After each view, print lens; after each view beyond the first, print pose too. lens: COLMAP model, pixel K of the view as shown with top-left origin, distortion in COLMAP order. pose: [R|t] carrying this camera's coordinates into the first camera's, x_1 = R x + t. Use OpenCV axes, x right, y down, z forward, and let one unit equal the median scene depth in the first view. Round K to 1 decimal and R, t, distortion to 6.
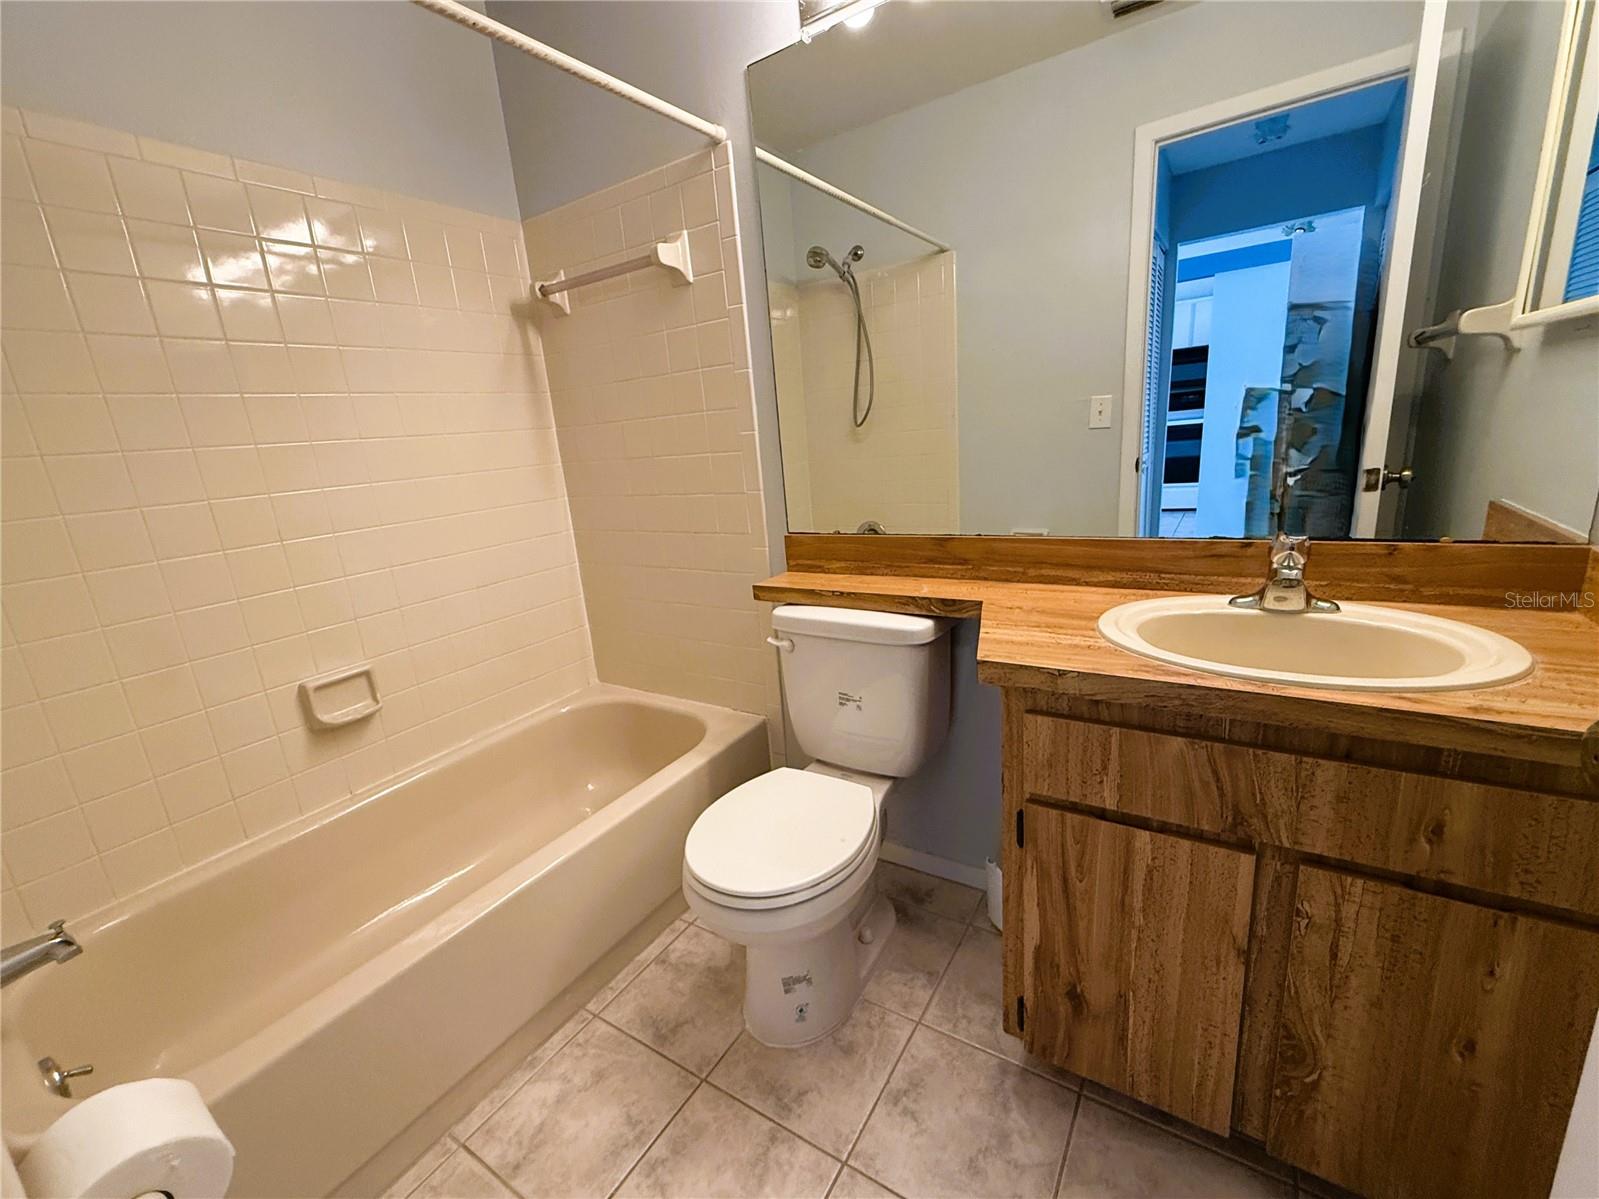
lens RADIAL K [[673.4, 0, 798.1], [0, 673.4, 598.9], [0, 0, 1]] dist [0.000236, -0.000090]
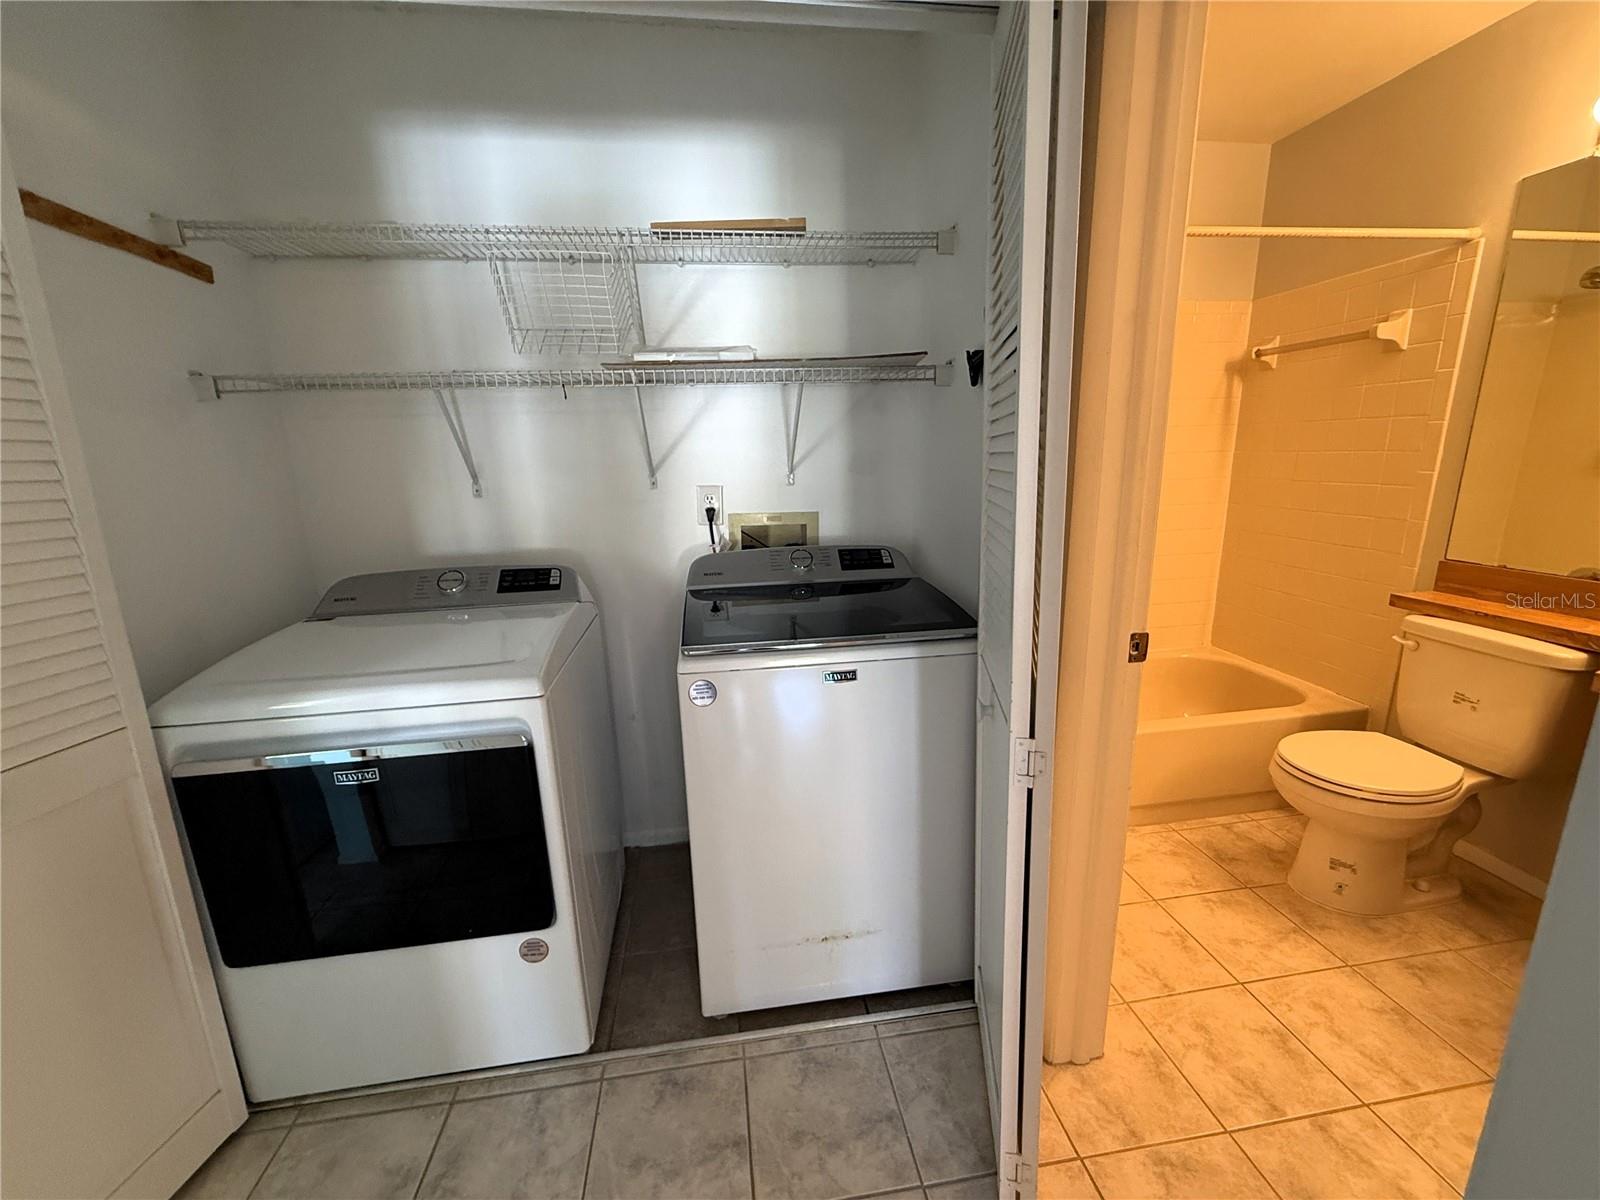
lens RADIAL K [[640.0, 0, 797.6], [0, 640.0, 600.1], [0, 0, 1]] dist [-0.000353, 0.000454]
pose [[0.662045, 0.232713, -0.712419, 0.059135], [-0.207833, 0.970297, 0.123812, 0.081542], [0.720071, 0.066095, 0.690746, -0.697615]]
